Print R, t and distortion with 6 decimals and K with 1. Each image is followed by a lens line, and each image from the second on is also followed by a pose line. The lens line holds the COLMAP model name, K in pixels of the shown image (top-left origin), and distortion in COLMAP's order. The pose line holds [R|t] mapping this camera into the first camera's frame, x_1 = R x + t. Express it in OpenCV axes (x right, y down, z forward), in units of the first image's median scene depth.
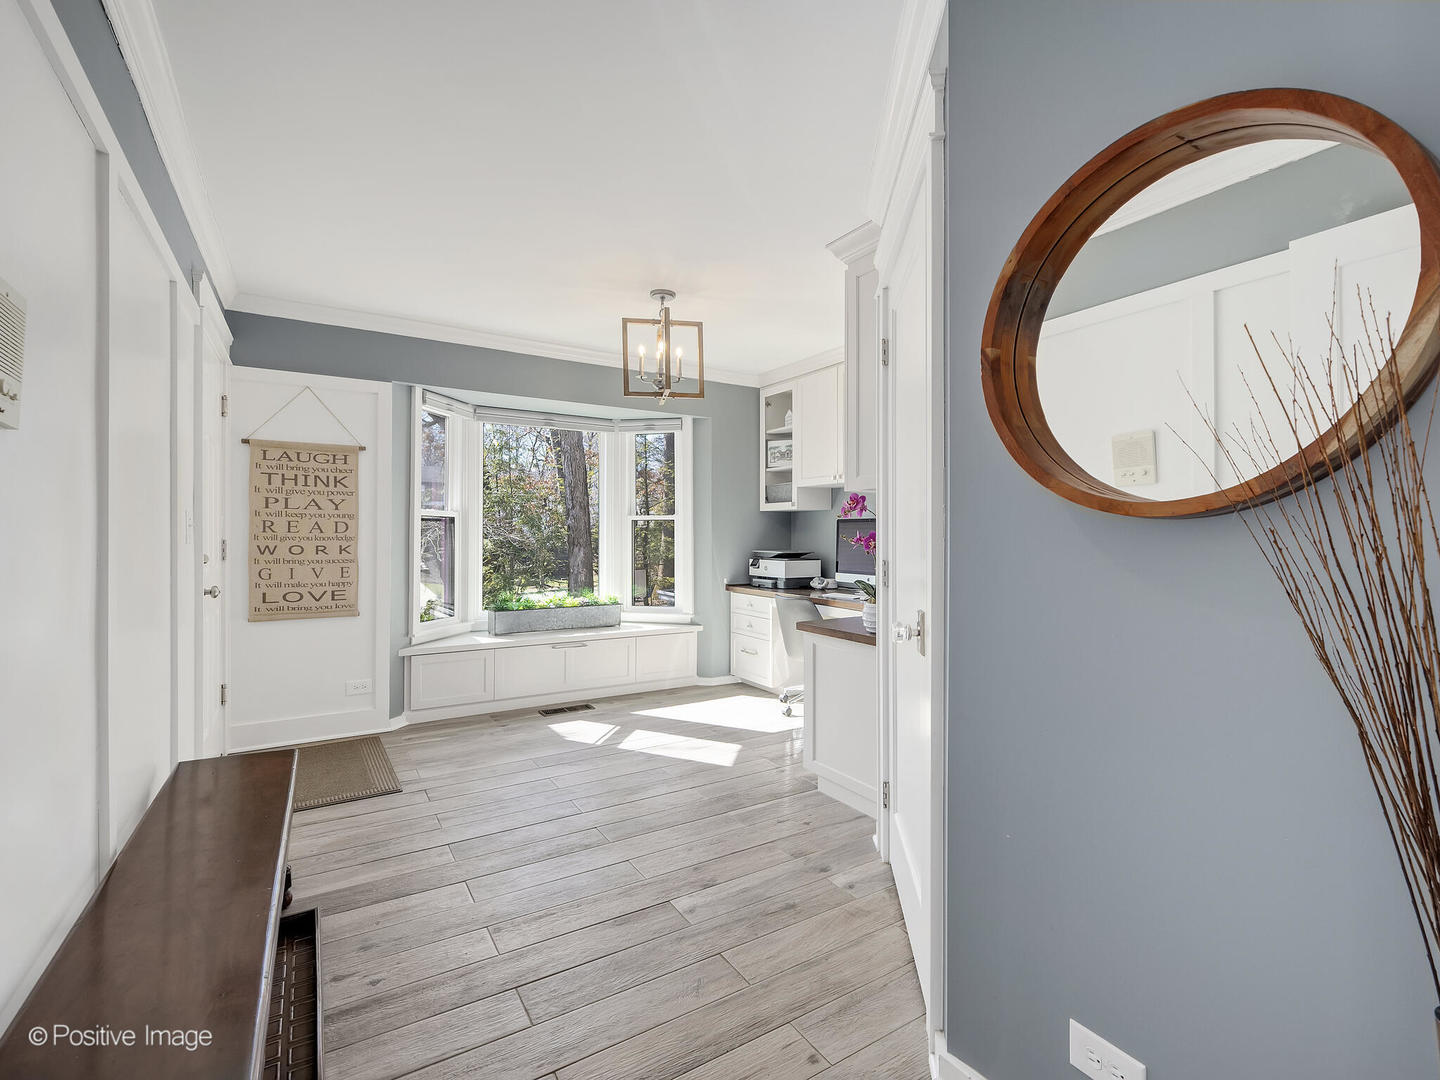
lens RADIAL K [[653.1, 0, 725.0], [0, 653.1, 535.7], [0, 0, 1]] dist [-0.004544, -0.000708]
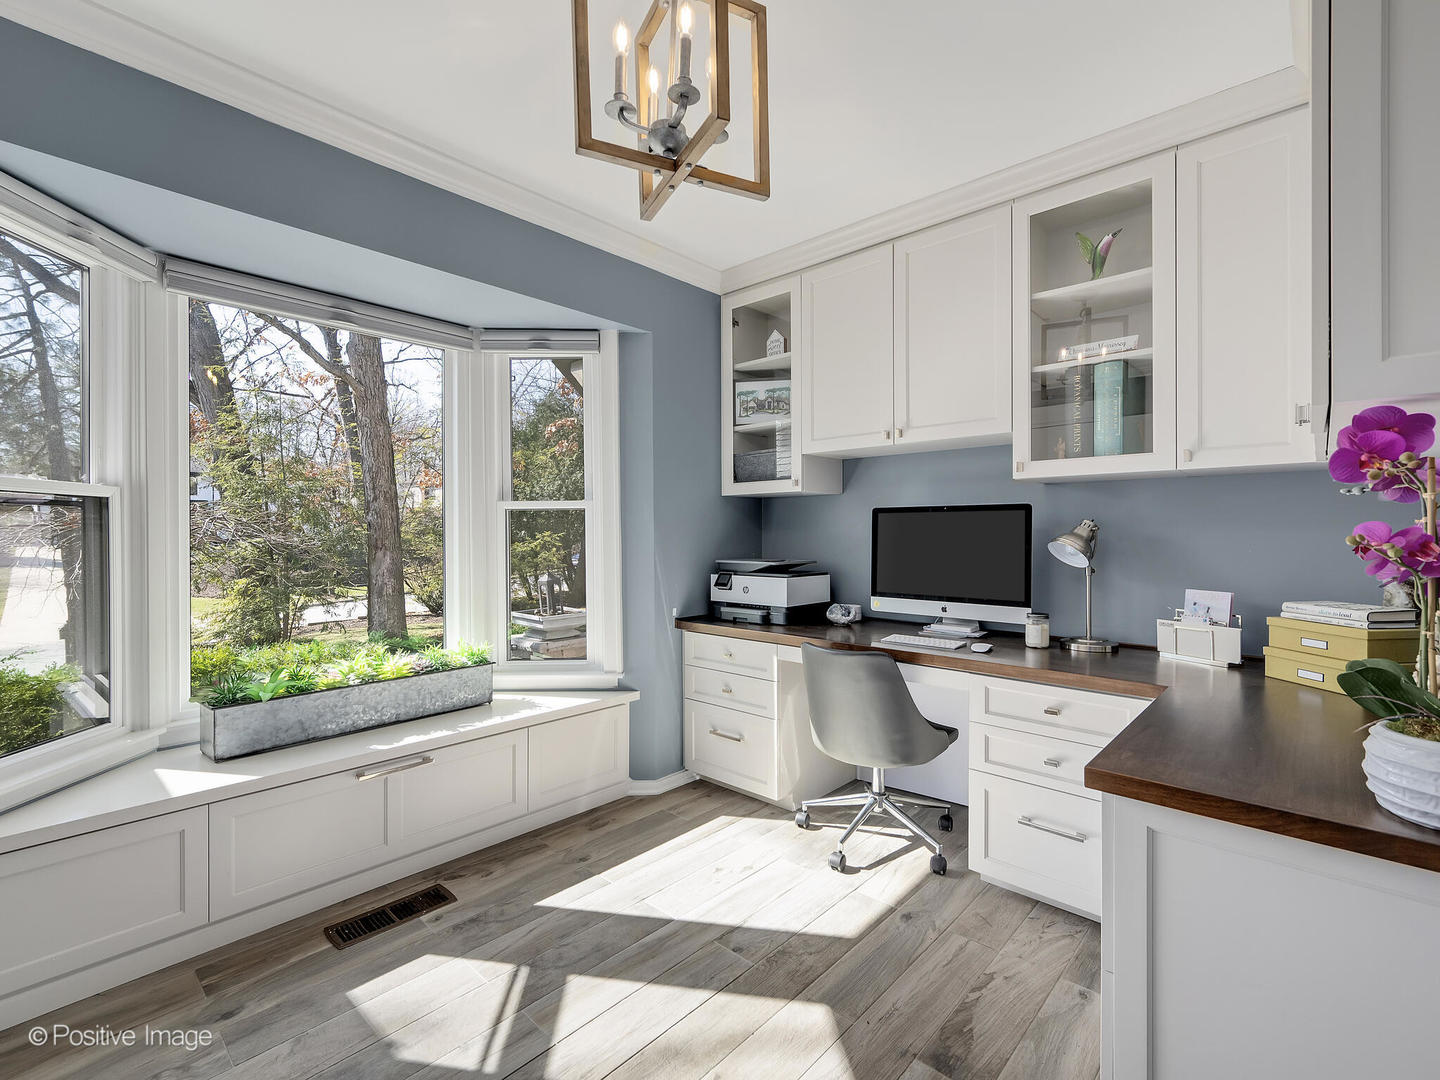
lens RADIAL K [[653.1, 0, 710.4], [0, 653.1, 540.7], [0, 0, 1]] dist [-0.004544, -0.000708]
pose [[0.967845, -0.007016, 0.251448, -0.117455], [0.004547, 0.999936, 0.010399, -0.001870], [-0.251504, -0.008921, 0.967815, 0.422678]]
